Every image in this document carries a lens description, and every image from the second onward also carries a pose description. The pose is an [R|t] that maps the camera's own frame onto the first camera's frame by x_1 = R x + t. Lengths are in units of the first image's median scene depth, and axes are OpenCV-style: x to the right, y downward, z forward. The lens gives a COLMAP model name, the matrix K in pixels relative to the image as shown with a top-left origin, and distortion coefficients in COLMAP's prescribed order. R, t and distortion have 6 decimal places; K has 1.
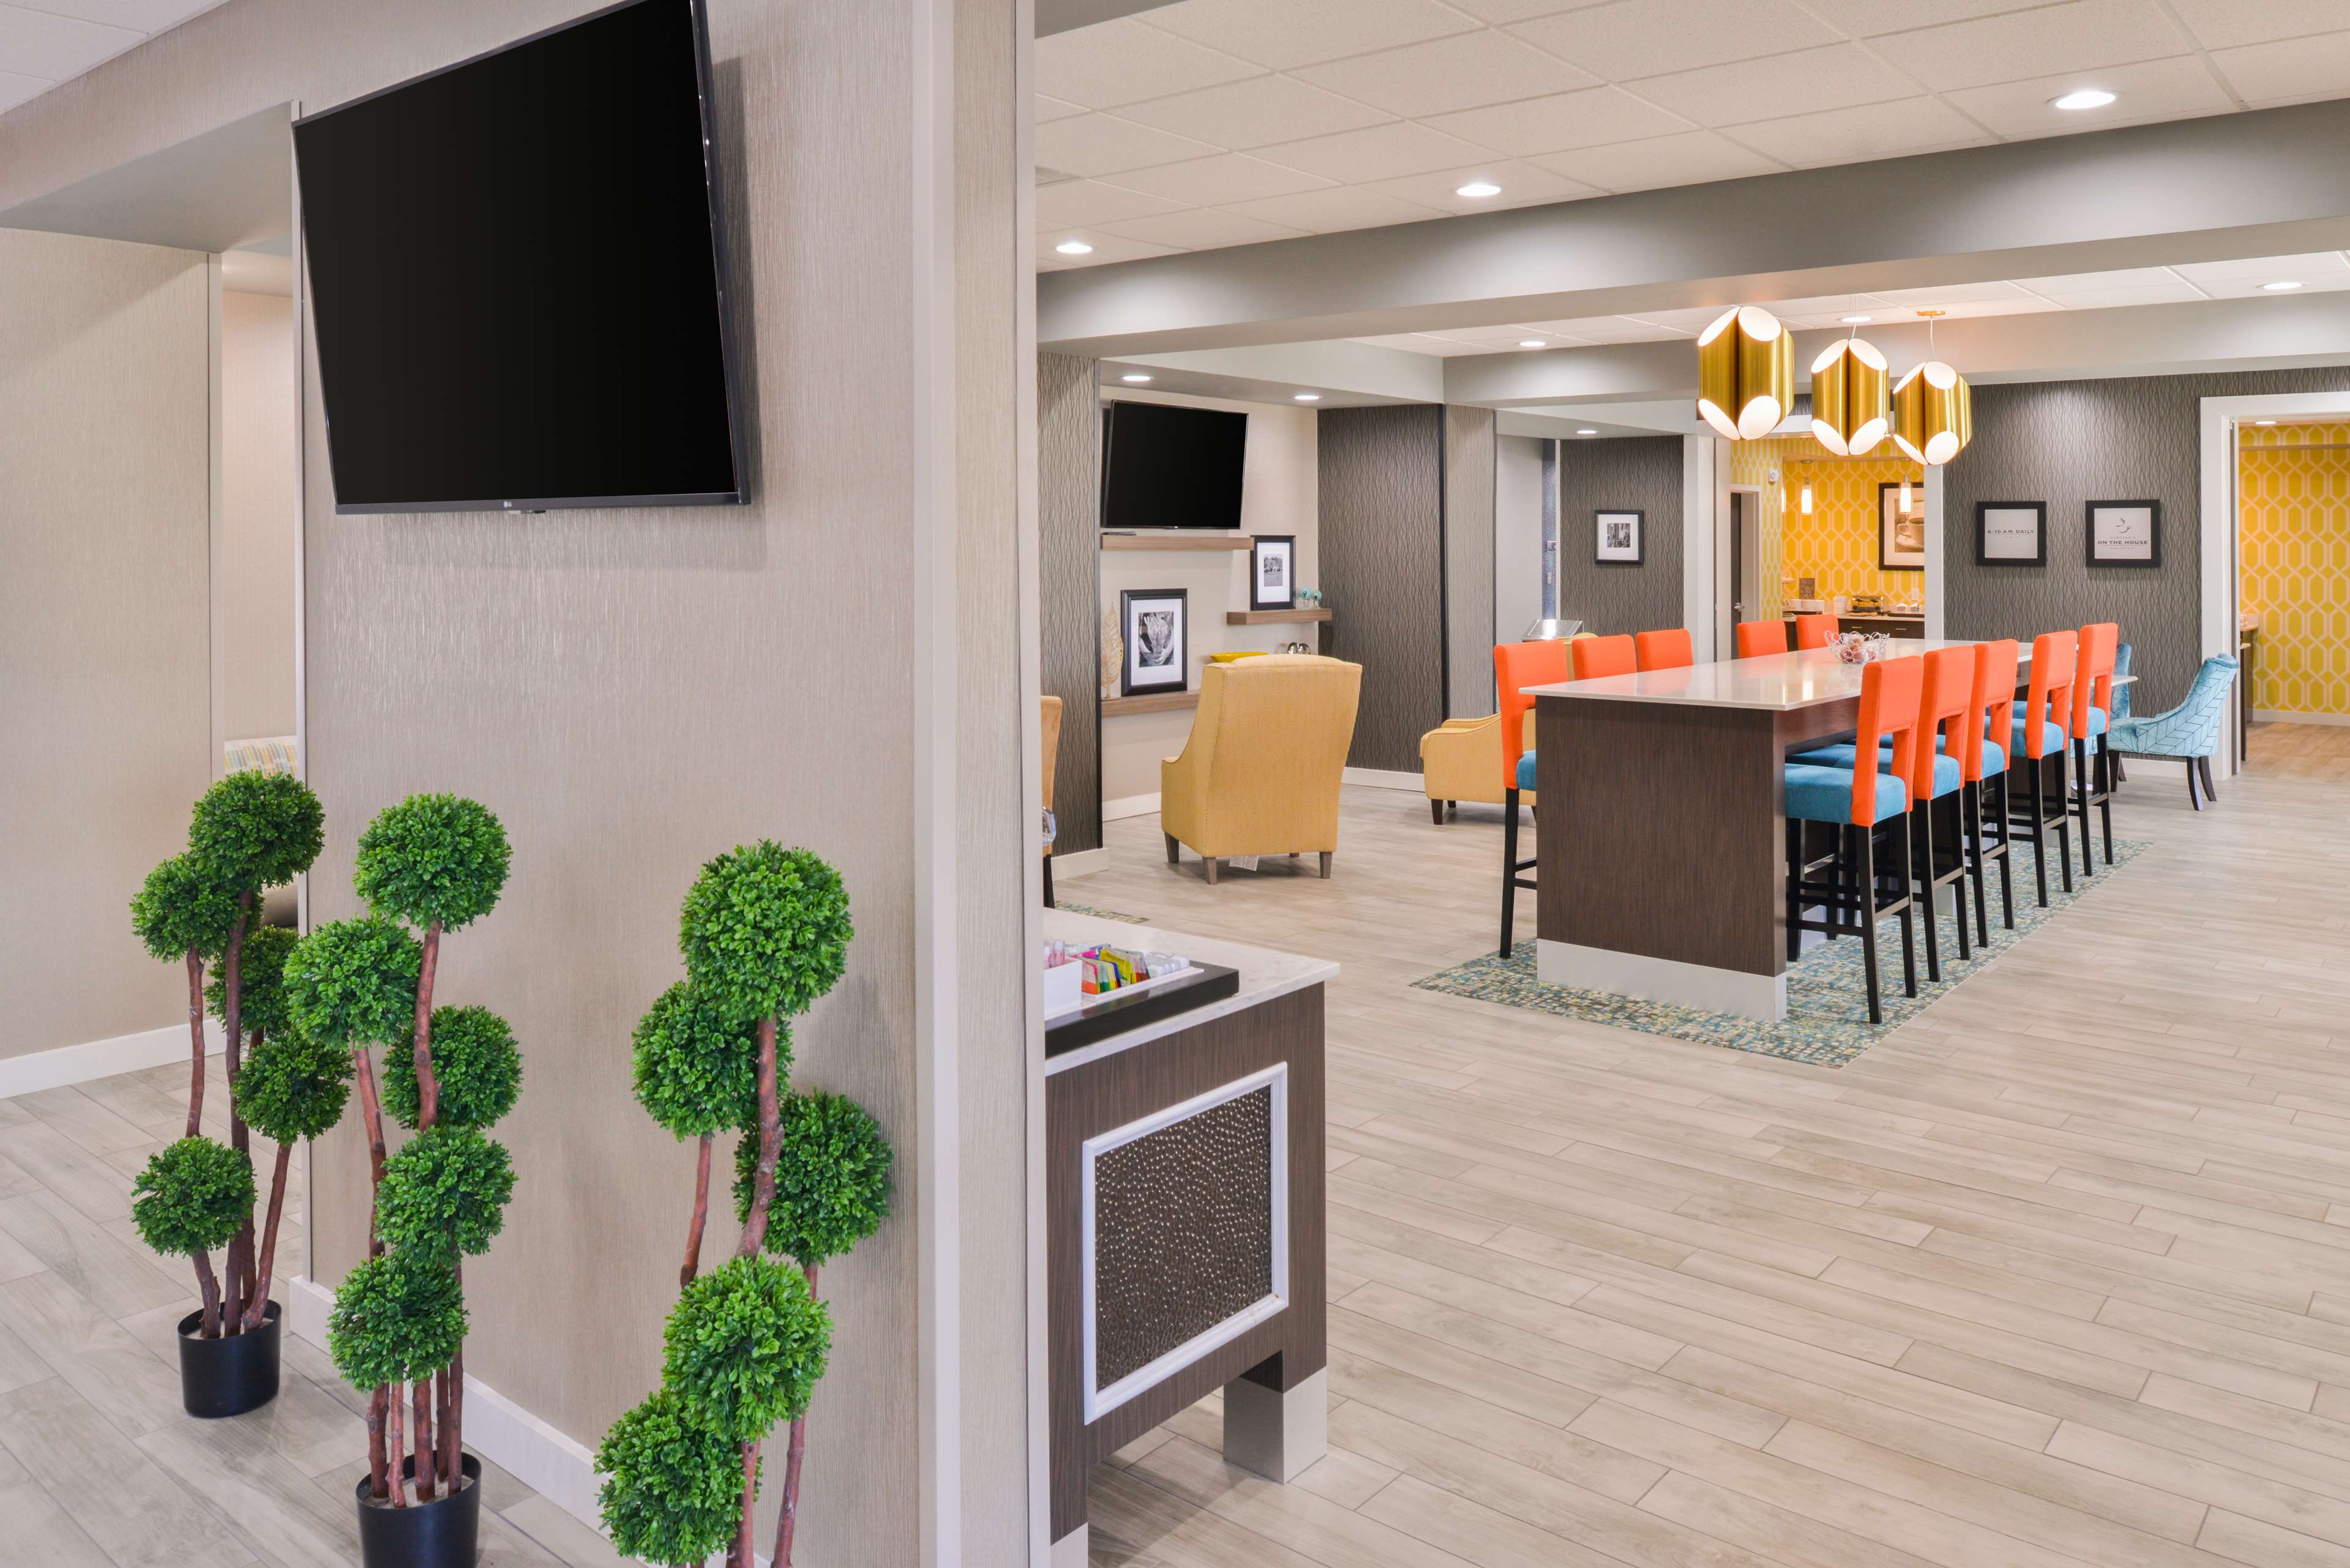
lens RADIAL K [[1671.9, 0, 1192.8], [0, 1671.9, 561.0], [0, 0, 1]] dist [-0.005659, -0.002838]
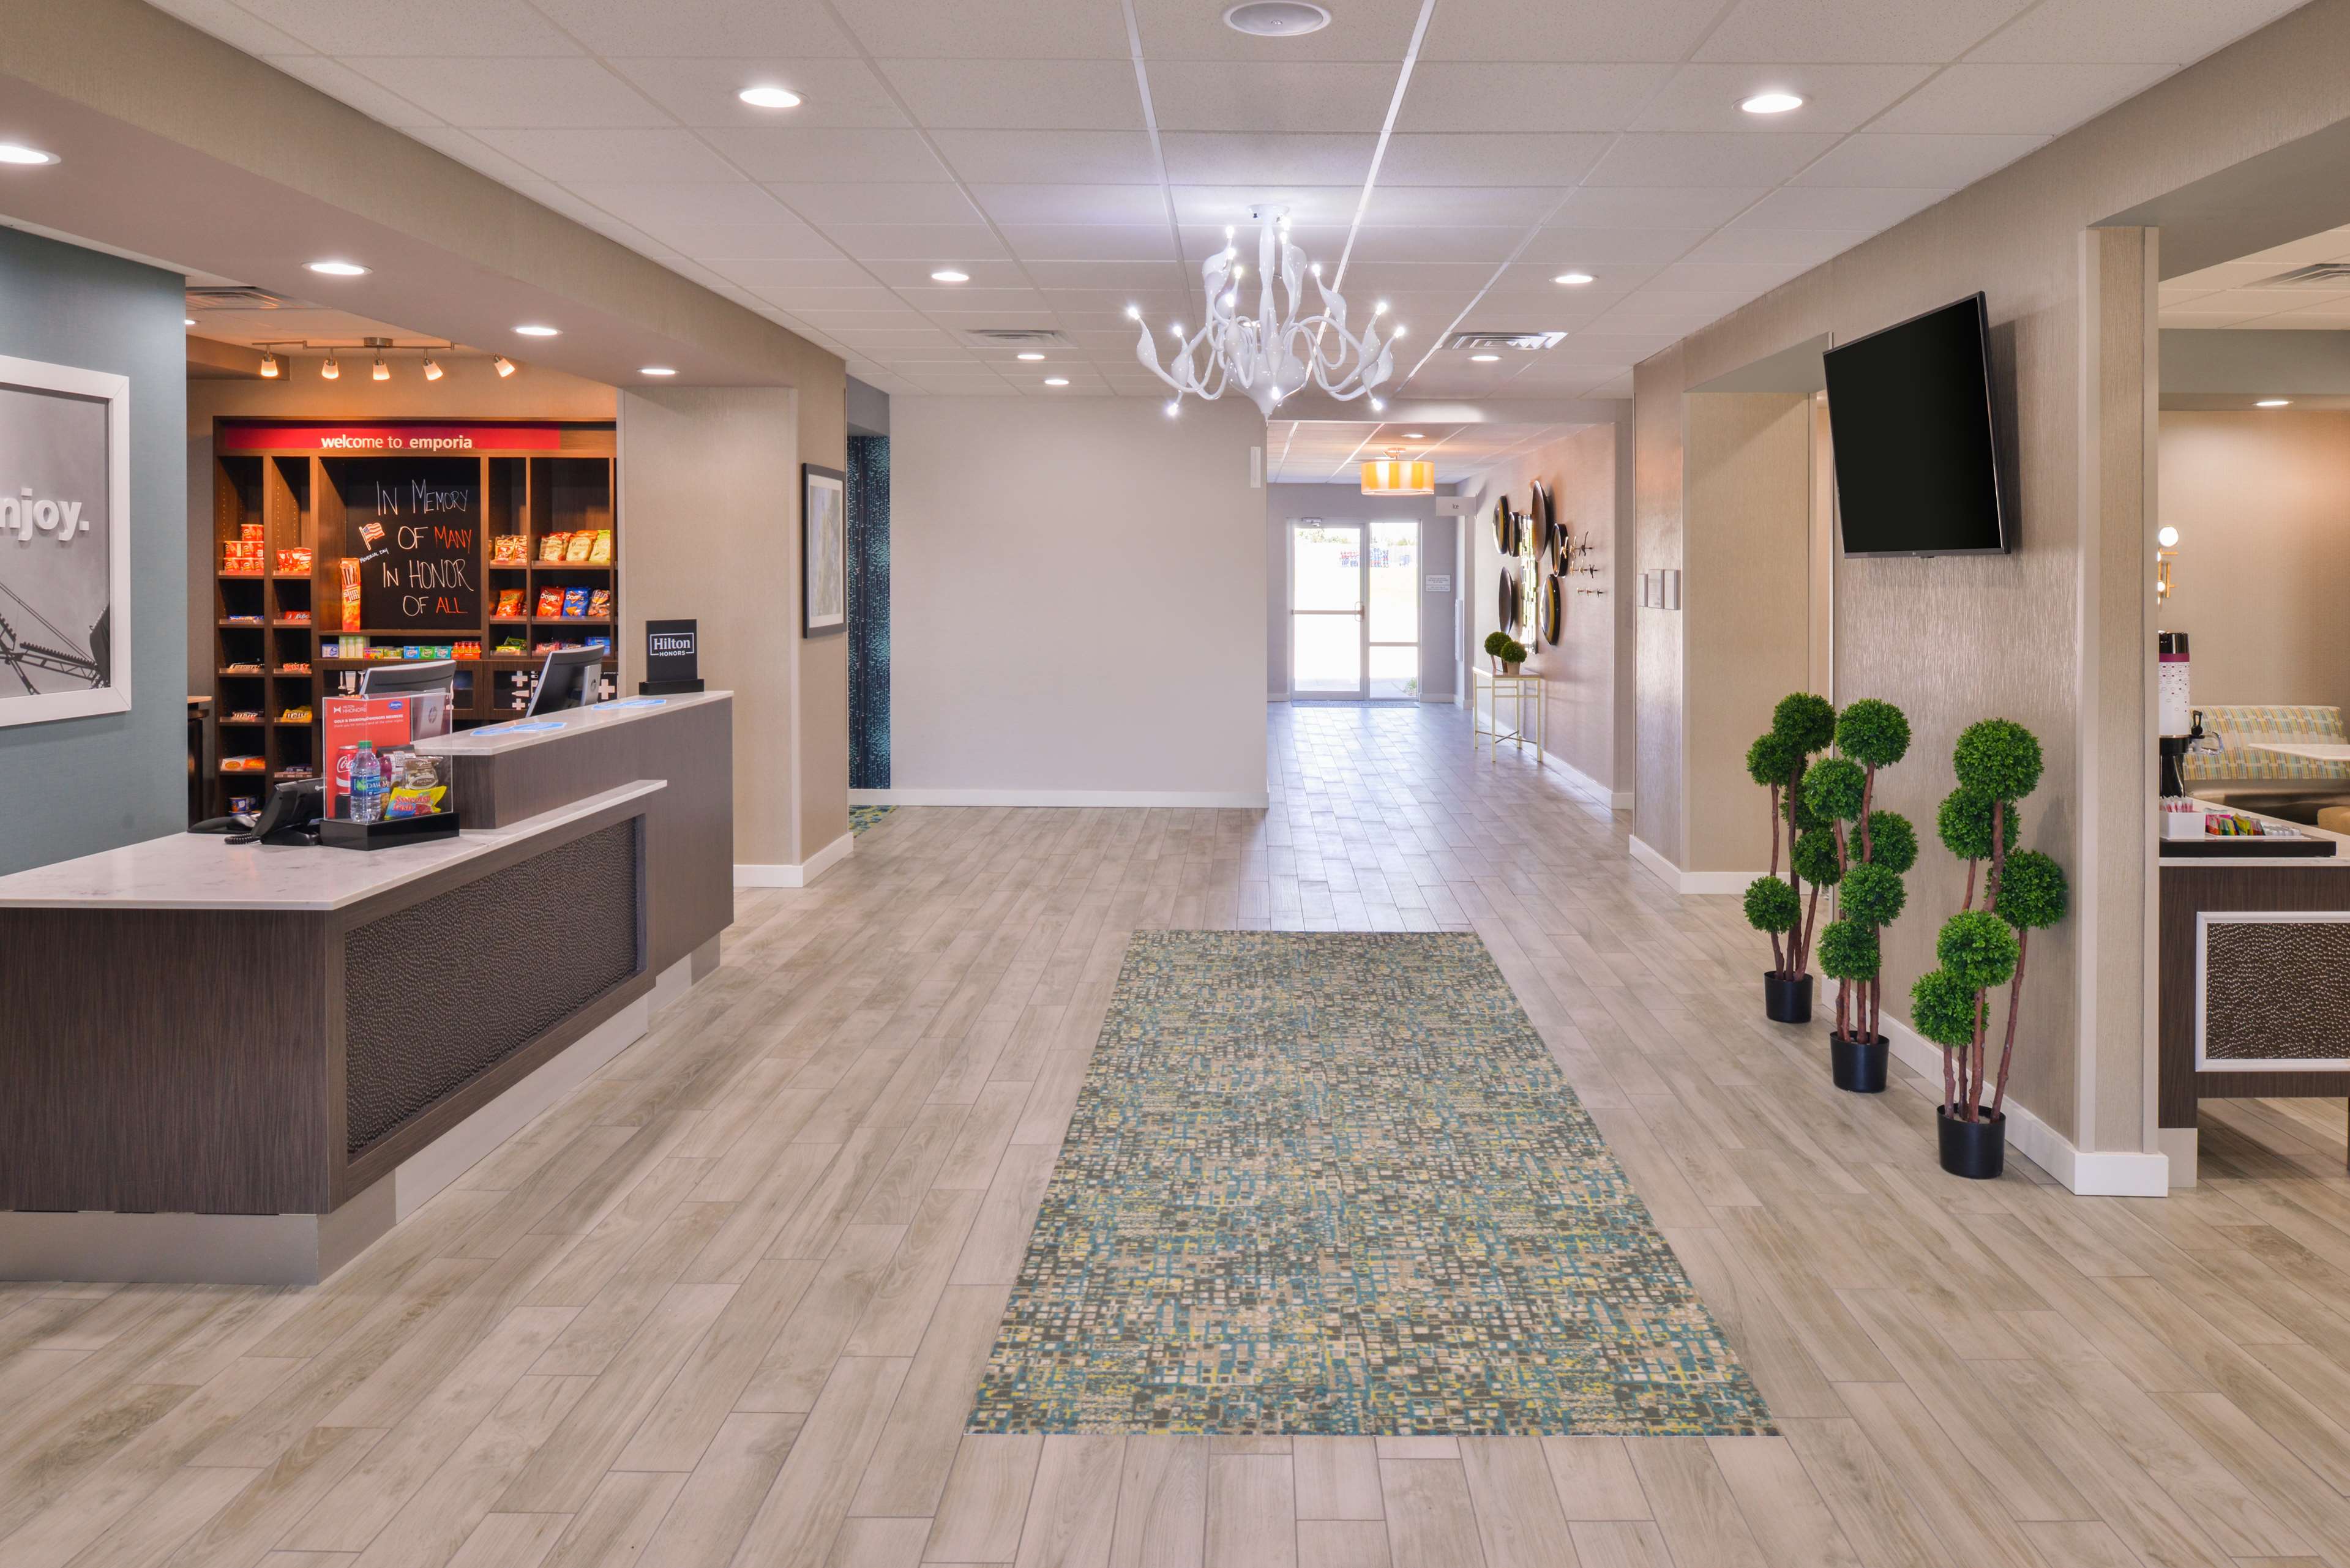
lens RADIAL K [[1671.9, 0, 1192.8], [0, 1671.9, 561.0], [0, 0, 1]] dist [-0.005659, -0.002838]
pose [[0.602904, -0.001391, -0.797812, 0.652623], [-0.013844, 0.999830, -0.012206, 0.010266], [0.797693, 0.018404, 0.602782, -0.859461]]
